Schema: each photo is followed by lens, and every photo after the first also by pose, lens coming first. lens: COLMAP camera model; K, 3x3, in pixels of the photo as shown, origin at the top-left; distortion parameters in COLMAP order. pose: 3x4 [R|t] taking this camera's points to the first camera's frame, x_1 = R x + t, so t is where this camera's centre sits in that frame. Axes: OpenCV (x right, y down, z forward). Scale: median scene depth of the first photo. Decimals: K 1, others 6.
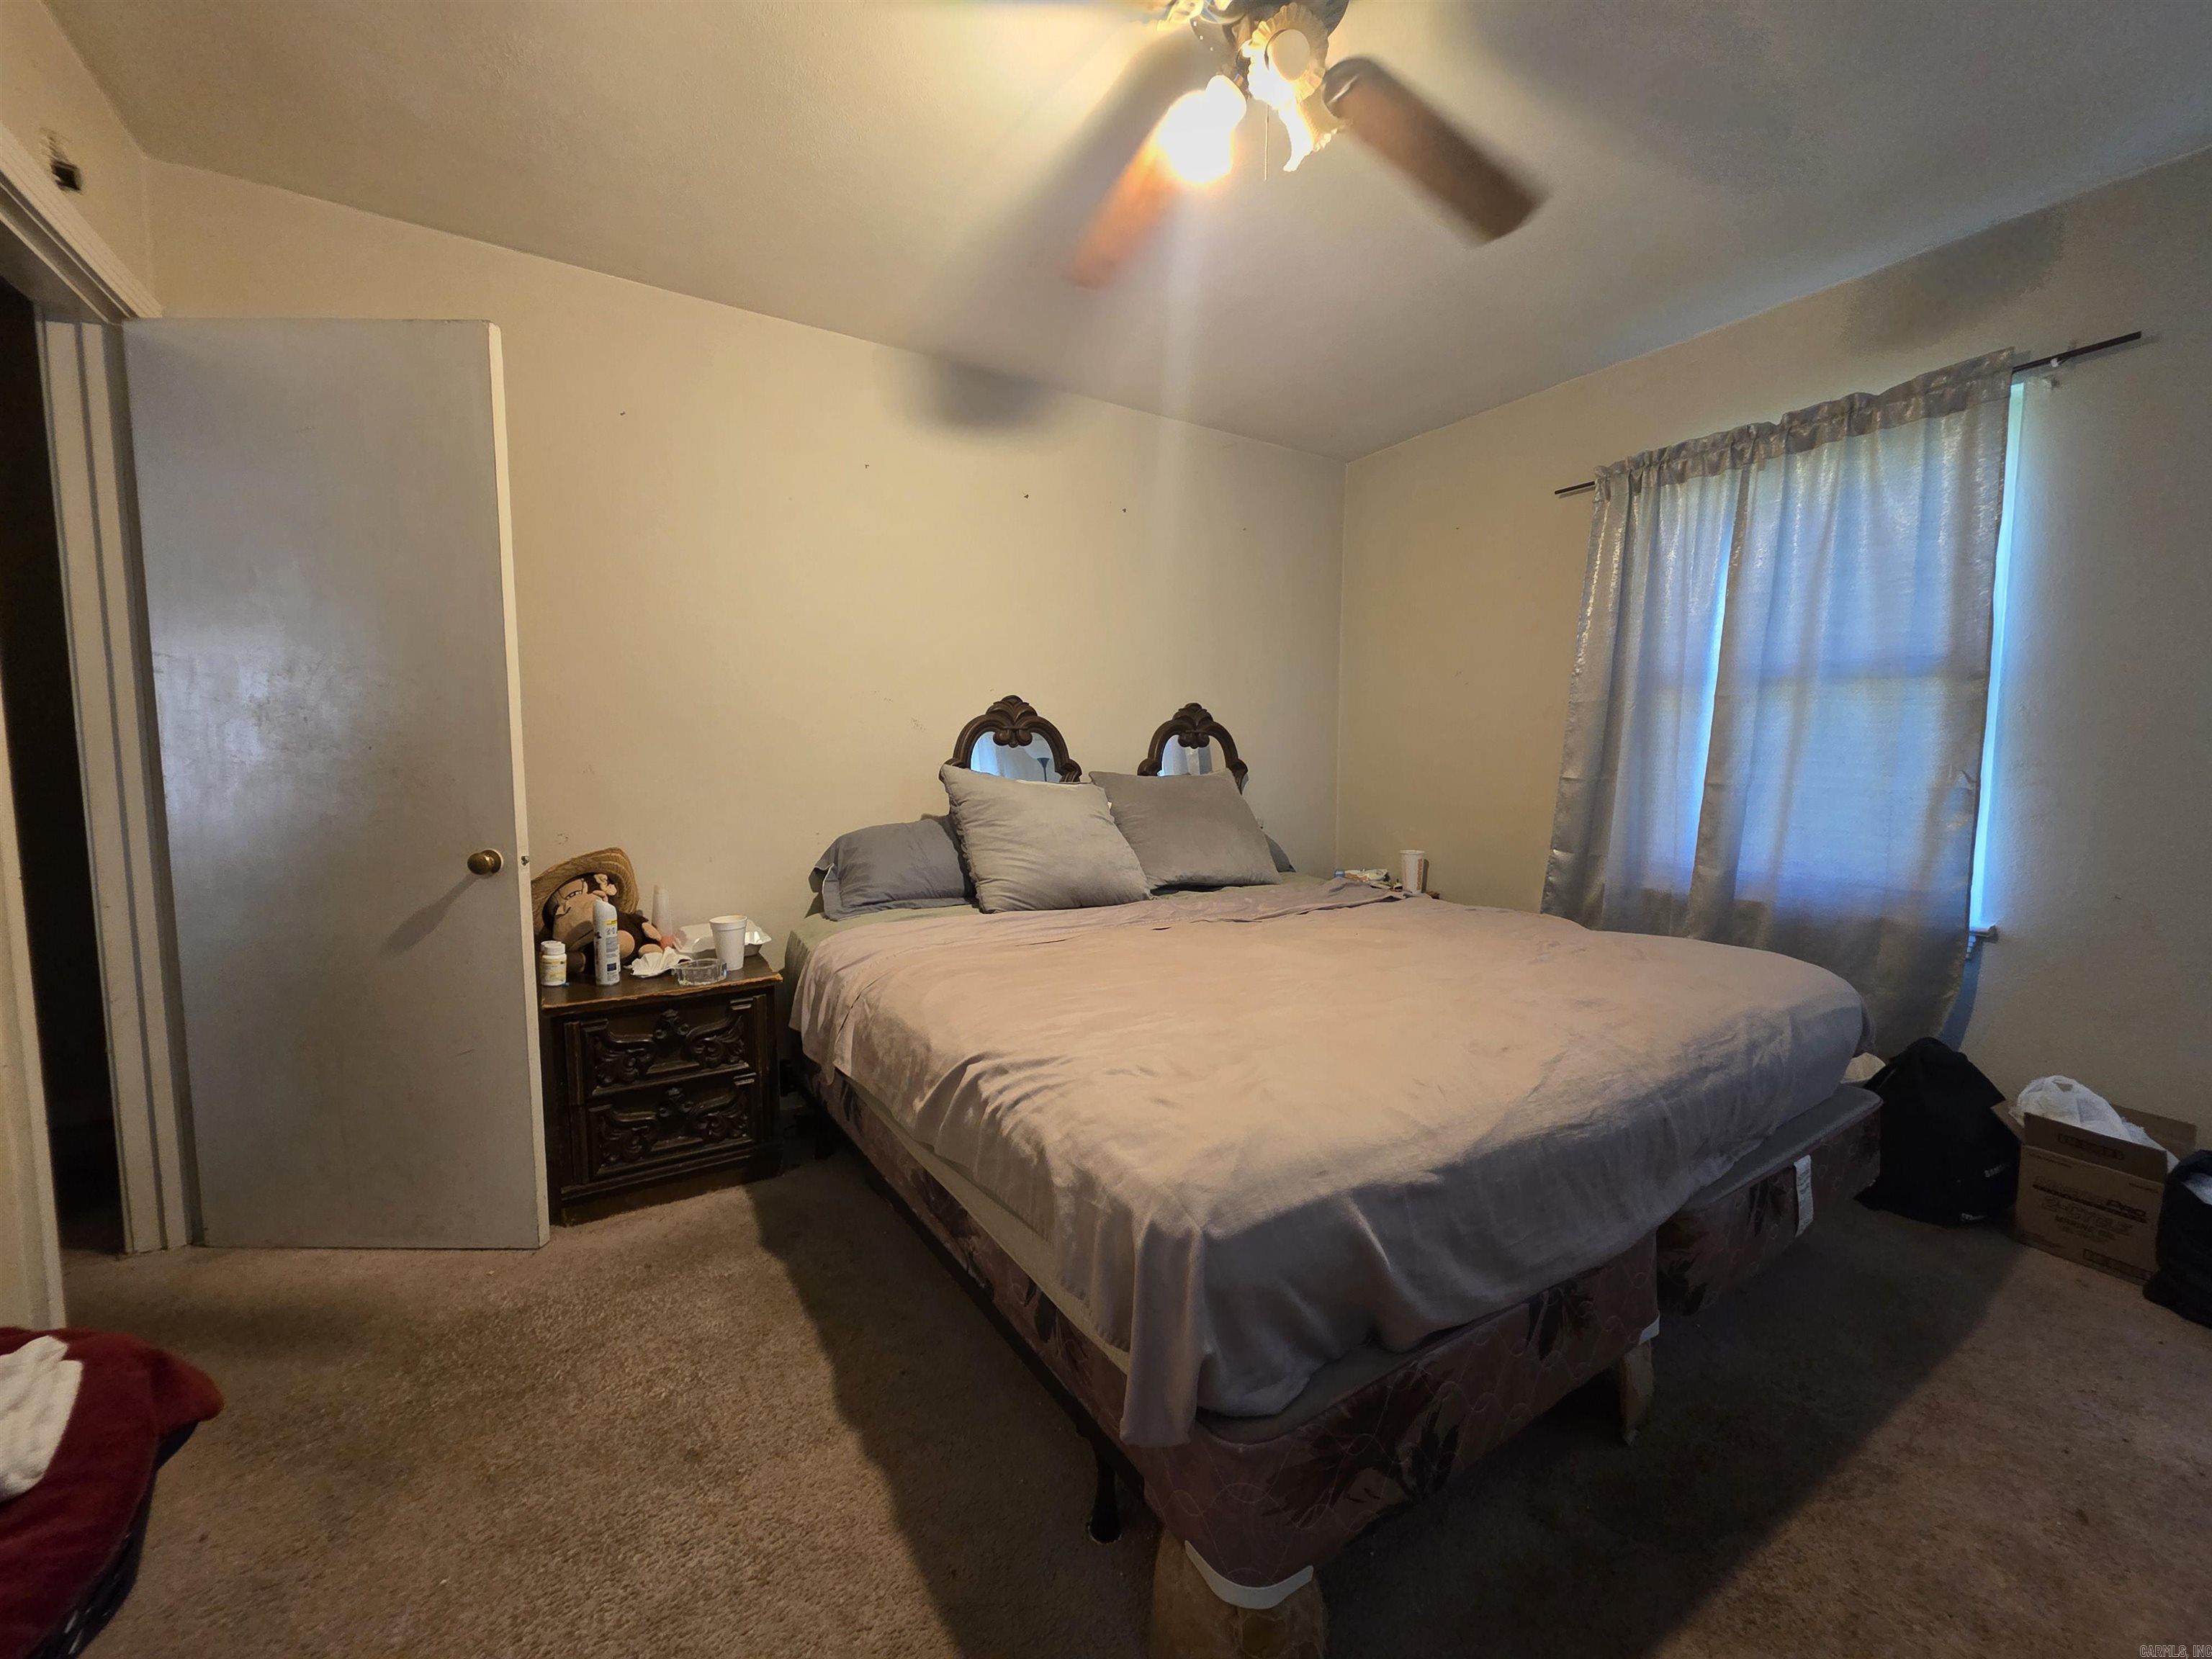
lens RADIAL K [[876.1, 0, 1115.7], [0, 876.1, 826.8], [0, 0, 1]] dist [0.000833, 0.000030]
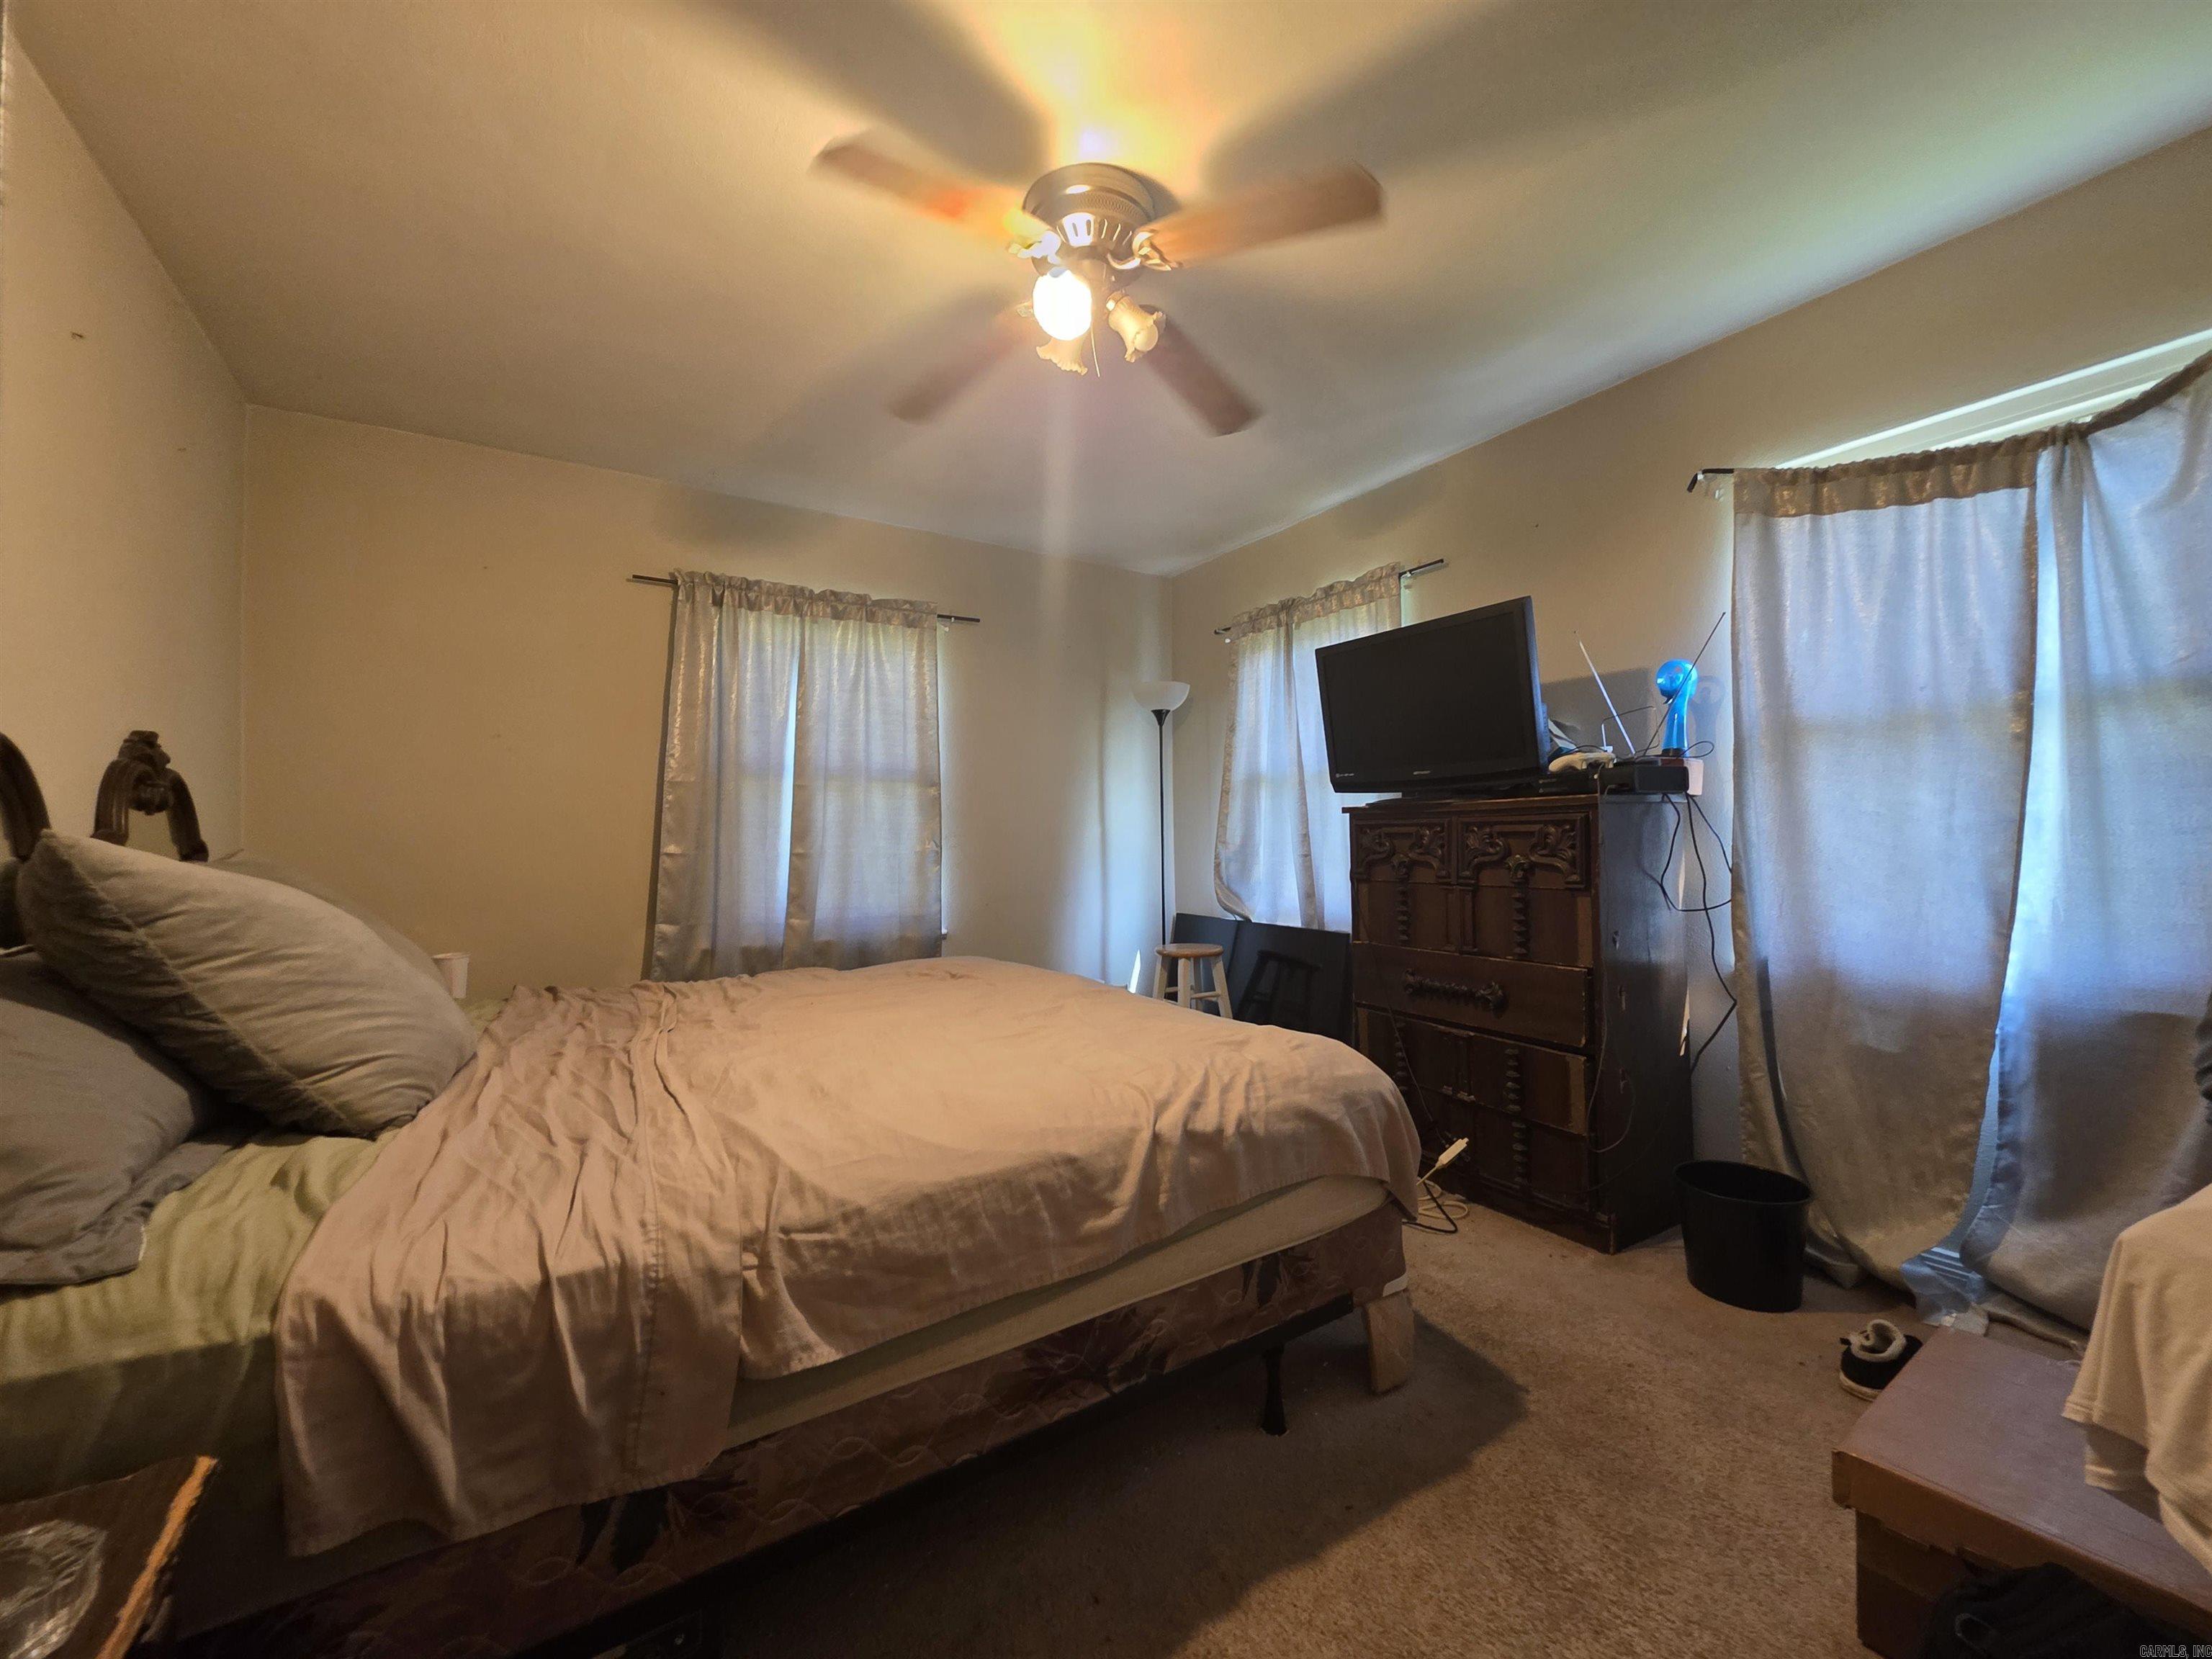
lens RADIAL K [[876.1, 0, 1114.6], [0, 876.1, 828.3], [0, 0, 1]] dist [0.000833, 0.000030]
pose [[0.008082, 0.015360, 0.999849, -0.673176], [0.095116, 0.995337, -0.016060, -0.024324], [-0.995433, 0.095232, 0.006583, 0.603250]]
